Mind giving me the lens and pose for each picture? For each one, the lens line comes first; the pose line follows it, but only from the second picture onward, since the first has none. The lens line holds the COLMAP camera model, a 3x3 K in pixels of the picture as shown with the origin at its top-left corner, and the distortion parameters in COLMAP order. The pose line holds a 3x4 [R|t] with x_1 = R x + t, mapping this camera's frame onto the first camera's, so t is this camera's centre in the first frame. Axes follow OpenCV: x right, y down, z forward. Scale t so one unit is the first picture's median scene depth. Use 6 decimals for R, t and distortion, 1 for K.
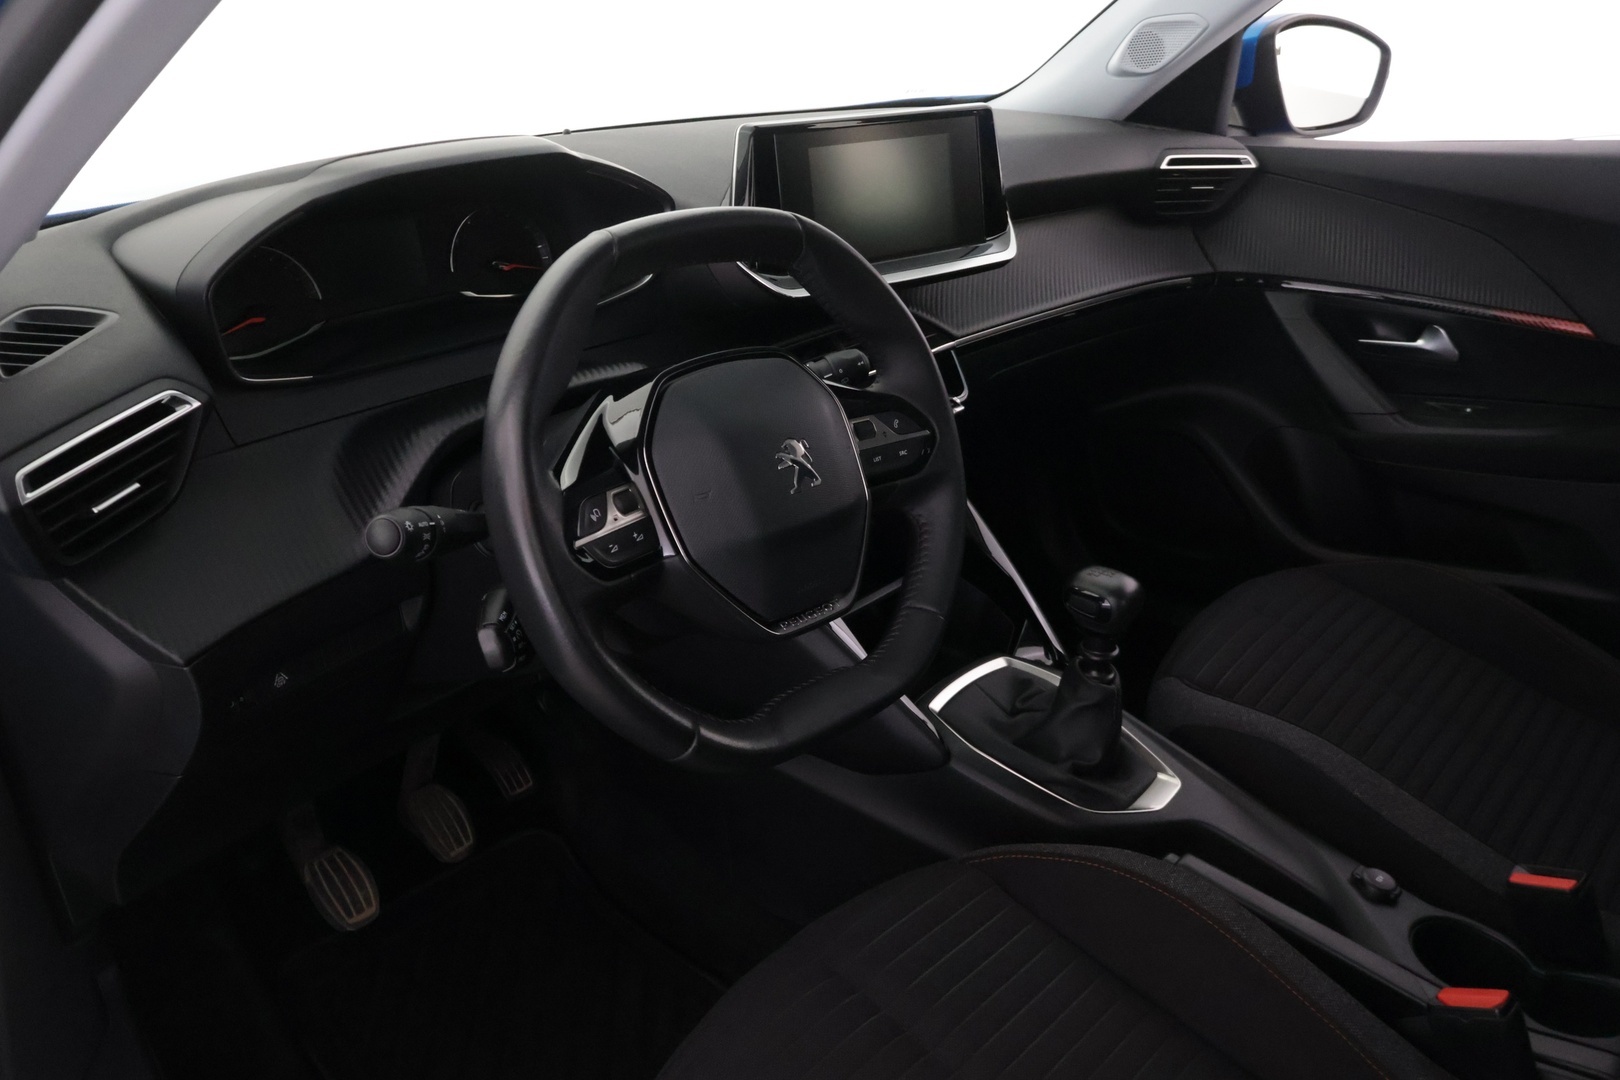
lens RADIAL K [[1369.0, 0, 810.9], [0, 1369.0, 543.3], [0, 0, 1]] dist [-0.037062, 0.048879]
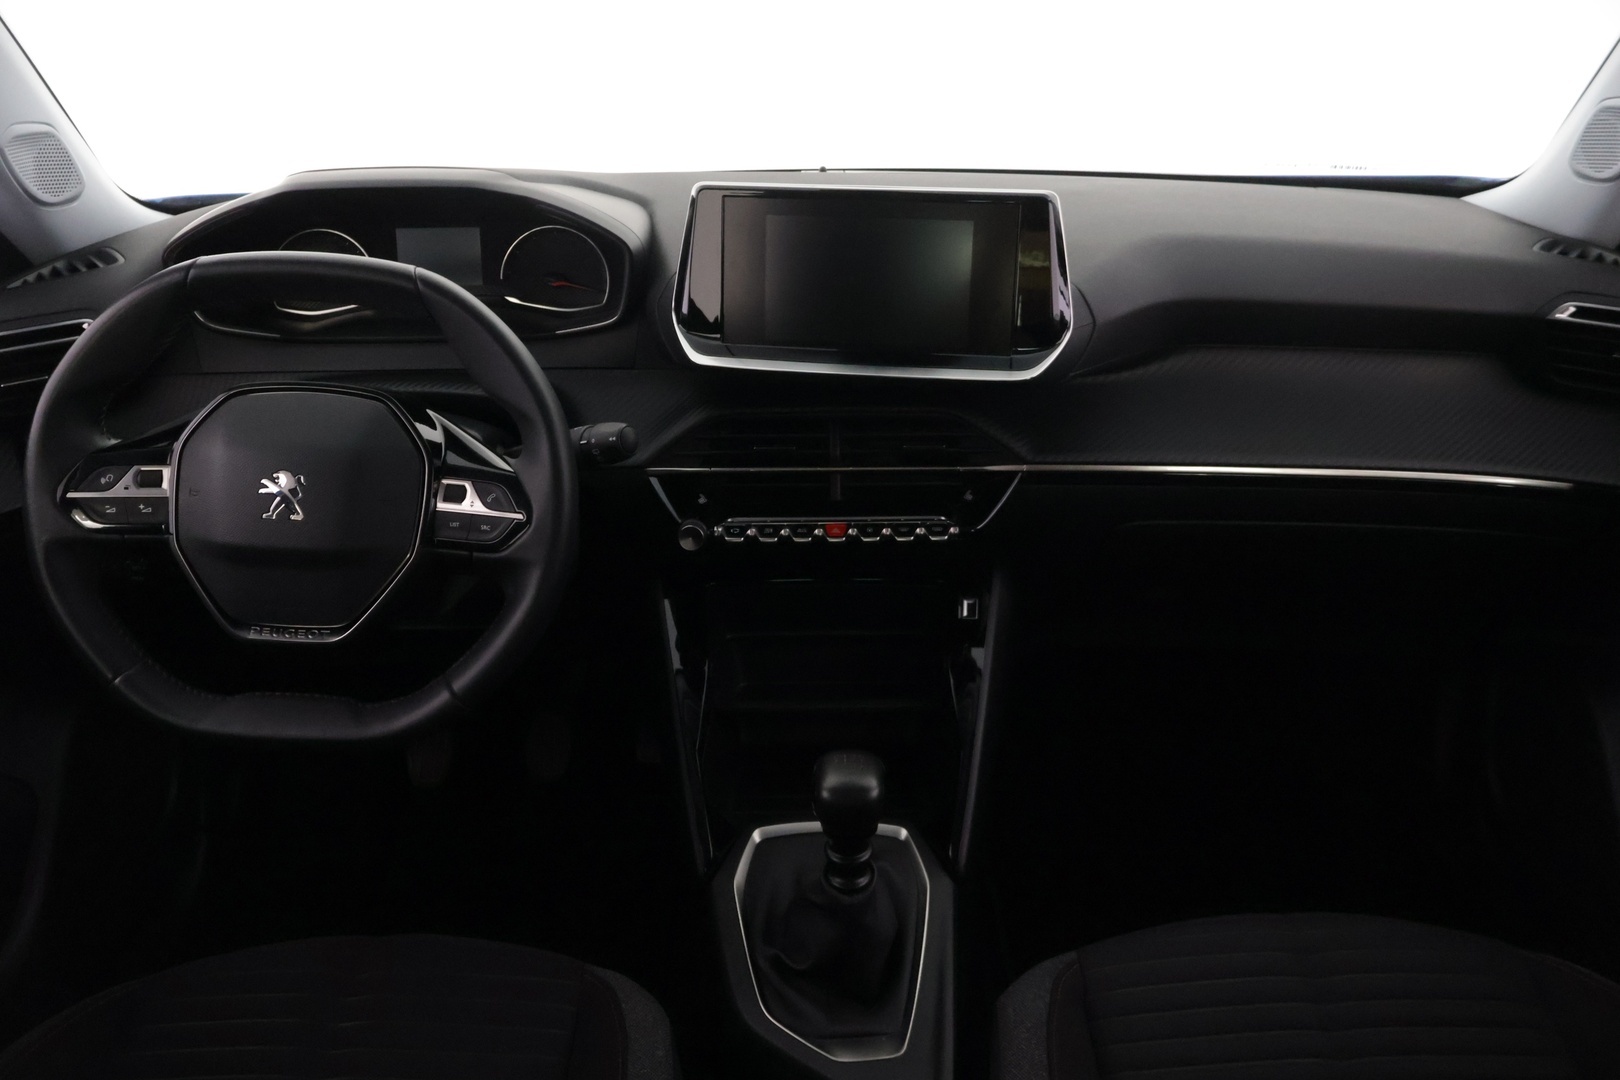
lens RADIAL K [[1369.0, 0, 811.5], [0, 1369.0, 553.0], [0, 0, 1]] dist [-0.037062, 0.048879]
pose [[0.652795, 0.306058, -0.692955, 0.747364], [-0.296643, 0.944977, 0.137918, -0.209029], [0.697037, 0.115528, 0.707667, 0.380886]]
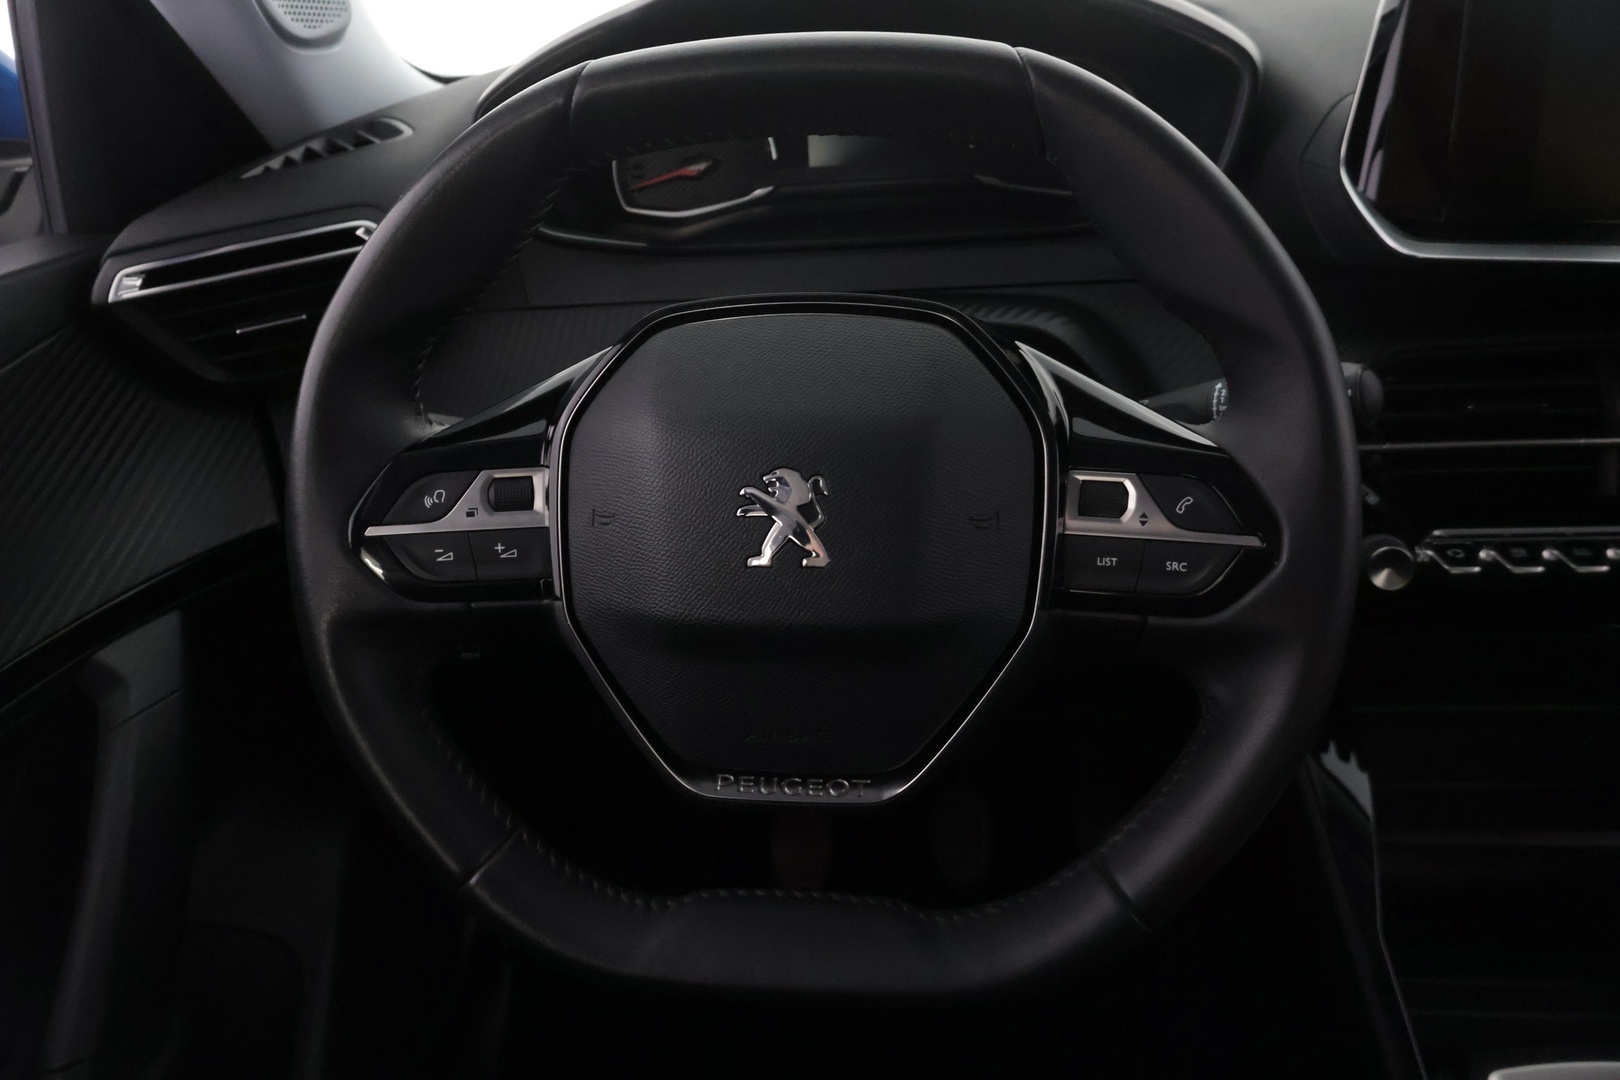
lens RADIAL K [[1369.0, 0, 803.5], [0, 1369.0, 536.3], [0, 0, 1]] dist [-0.037062, 0.048879]
pose [[0.563233, 0.297890, -0.770733, 0.299097], [-0.237702, 0.951739, 0.194141, -0.114151], [0.791370, 0.073858, 0.606860, 0.488057]]
